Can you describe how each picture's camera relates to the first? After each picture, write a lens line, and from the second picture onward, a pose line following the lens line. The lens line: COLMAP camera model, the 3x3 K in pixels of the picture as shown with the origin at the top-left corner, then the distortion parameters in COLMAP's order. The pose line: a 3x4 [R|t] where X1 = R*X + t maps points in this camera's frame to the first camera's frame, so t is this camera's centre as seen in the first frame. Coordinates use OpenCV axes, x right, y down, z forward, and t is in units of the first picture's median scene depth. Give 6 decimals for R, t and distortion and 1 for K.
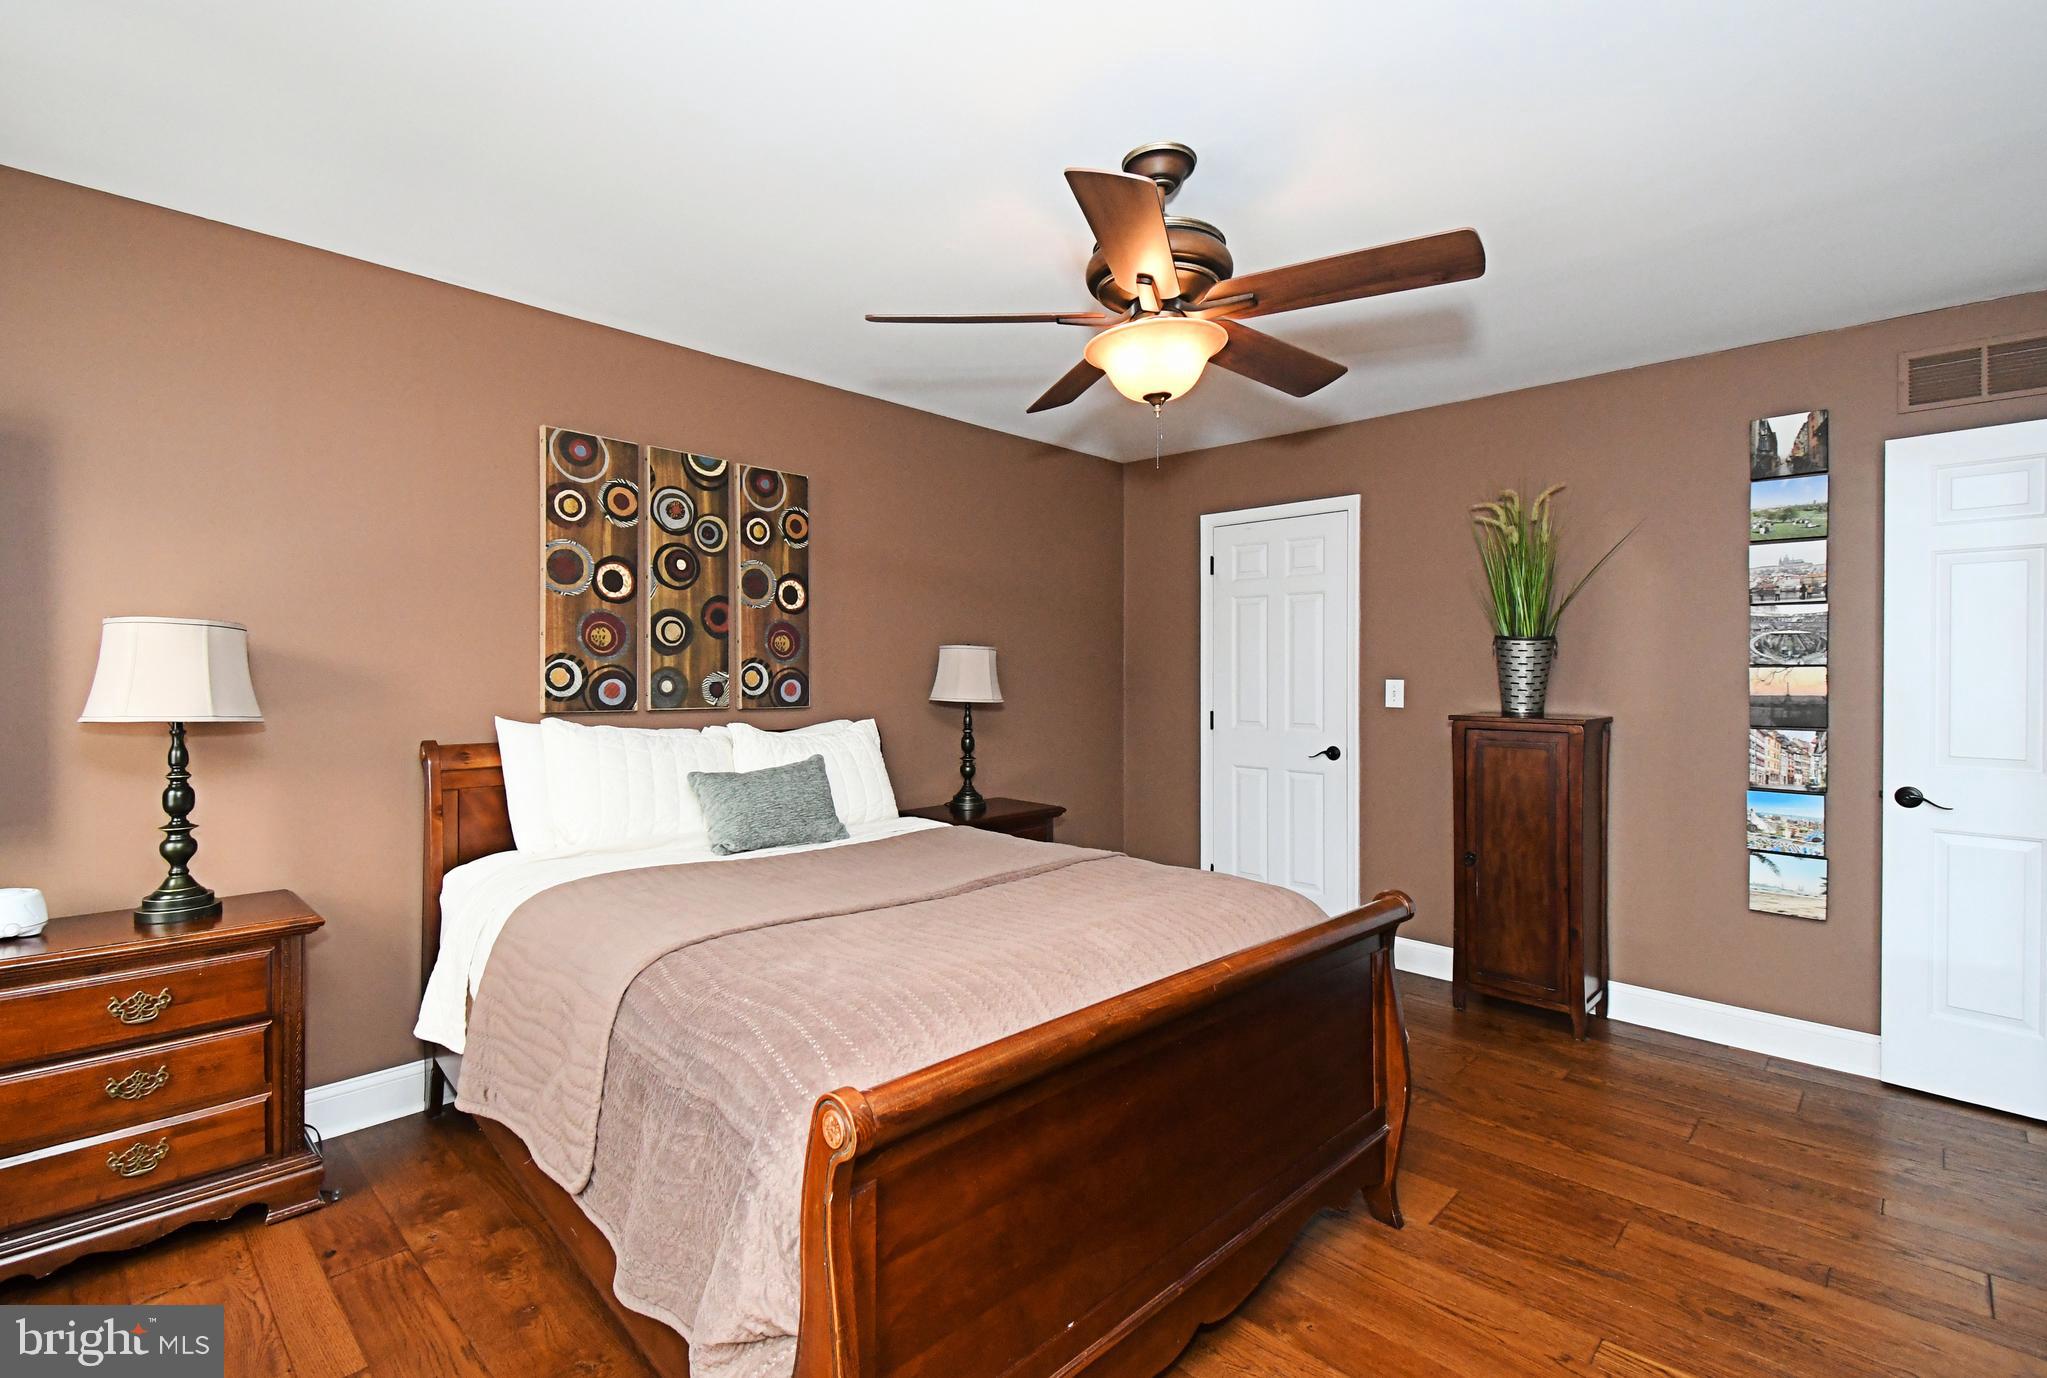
lens RADIAL K [[947.3, 0, 1024.0], [0, 947.3, 661.1], [0, 0, 1]] dist [0.032056, -0.000011]
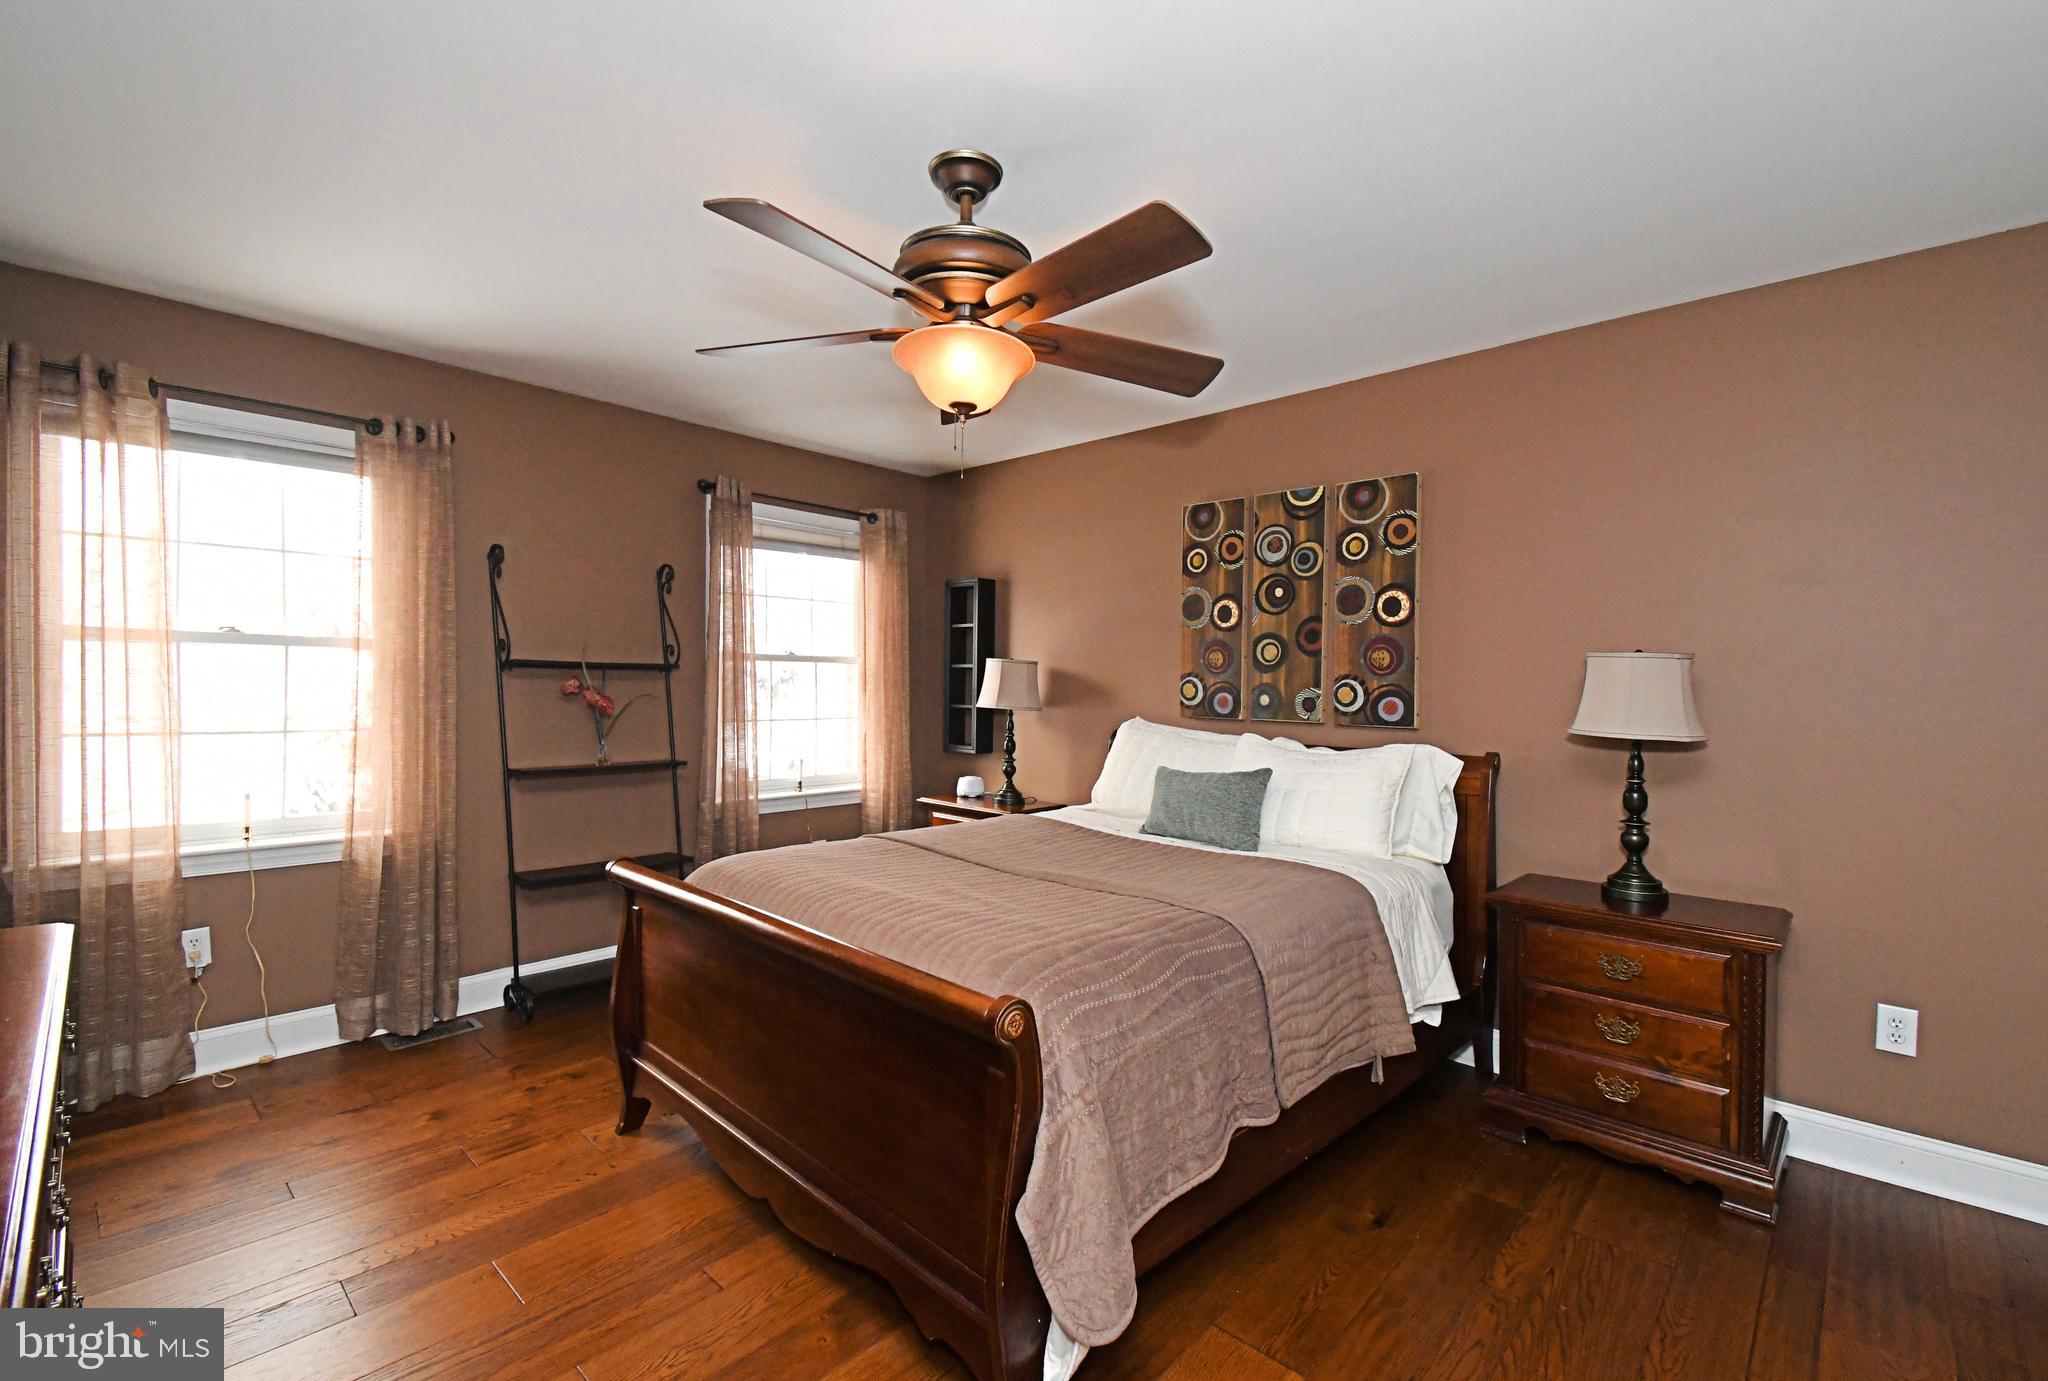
lens RADIAL K [[872.0, 0, 1024.0], [0, 872.0, 690.5], [0, 0, 1]] dist [0.000119, -0.000001]
pose [[-0.001813, -0.001437, -0.999997, 0.655391], [-0.007539, 0.999971, -0.001424, 0.018038], [0.999970, 0.007537, -0.001824, 0.685767]]
